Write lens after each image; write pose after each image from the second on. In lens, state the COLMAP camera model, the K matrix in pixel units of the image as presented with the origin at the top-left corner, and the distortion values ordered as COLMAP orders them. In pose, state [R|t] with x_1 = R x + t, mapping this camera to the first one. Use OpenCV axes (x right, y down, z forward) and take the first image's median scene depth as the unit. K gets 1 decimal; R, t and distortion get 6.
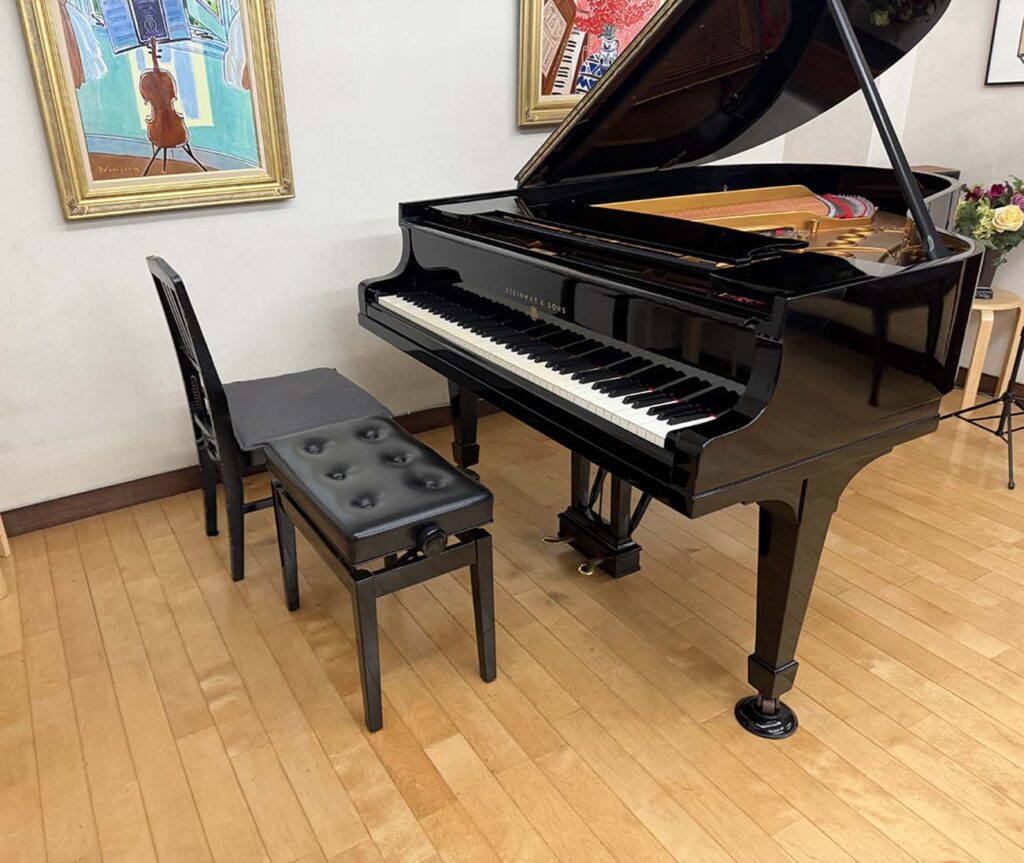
lens RADIAL K [[837.7, 0, 437.9], [0, 837.7, 444.7], [0, 0, 1]] dist [0.078205, -0.128657]
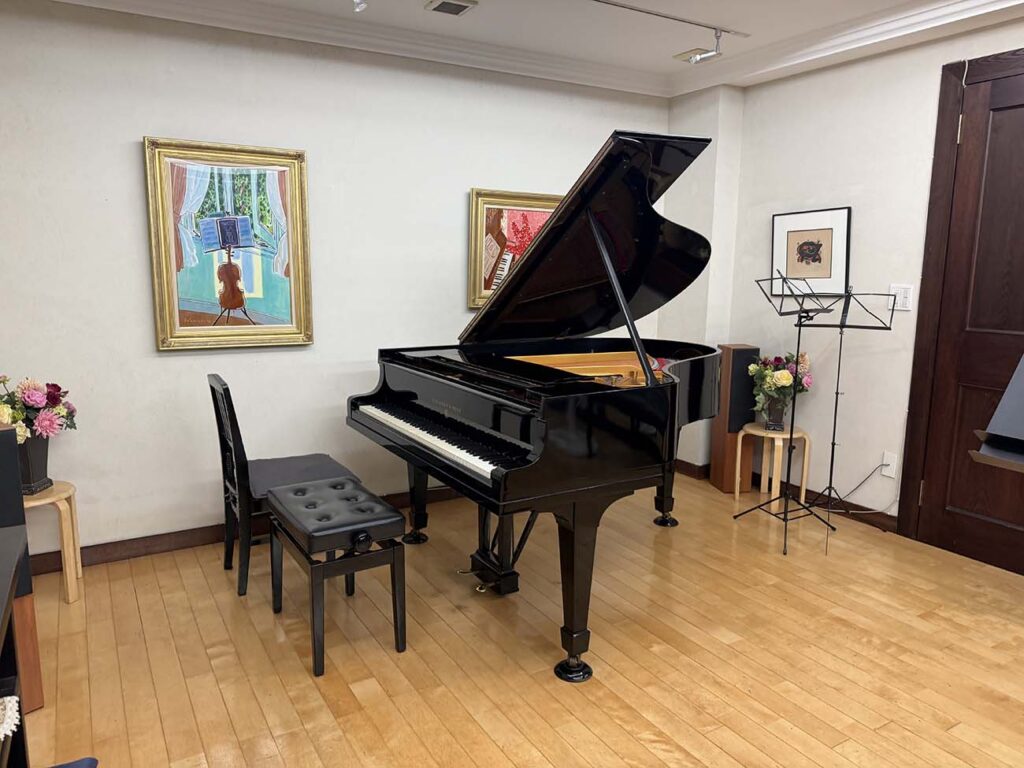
lens RADIAL K [[764.0, 0, 518.1], [0, 764.0, 381.8], [0, 0, 1]] dist [0.027011, -0.055902]
pose [[0.997508, 0.043426, 0.055614, 0.146190], [-0.027770, 0.966184, -0.256356, 0.135683], [-0.064866, 0.254172, 0.964981, -0.390765]]
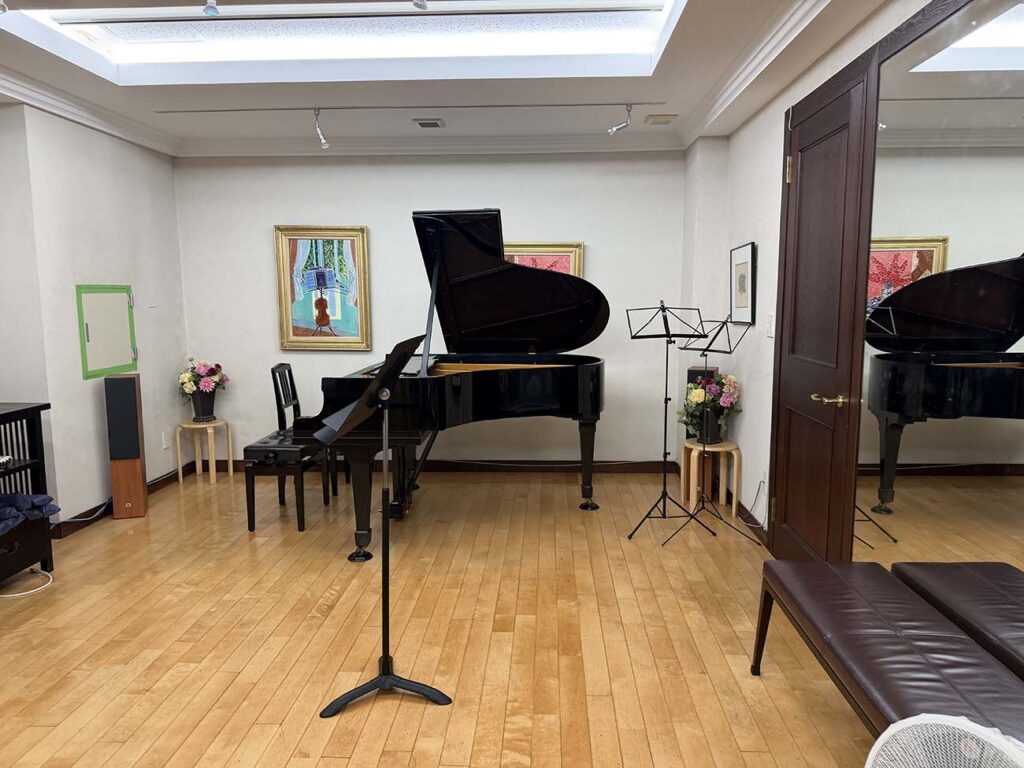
lens RADIAL K [[764.0, 0, 511.5], [0, 764.0, 390.6], [0, 0, 1]] dist [0.027011, -0.055902]
pose [[0.846167, 0.109091, -0.521633, 1.465512], [-0.243111, 0.950057, -0.195673, 0.151093], [0.474235, 0.292387, 0.830428, -0.612339]]
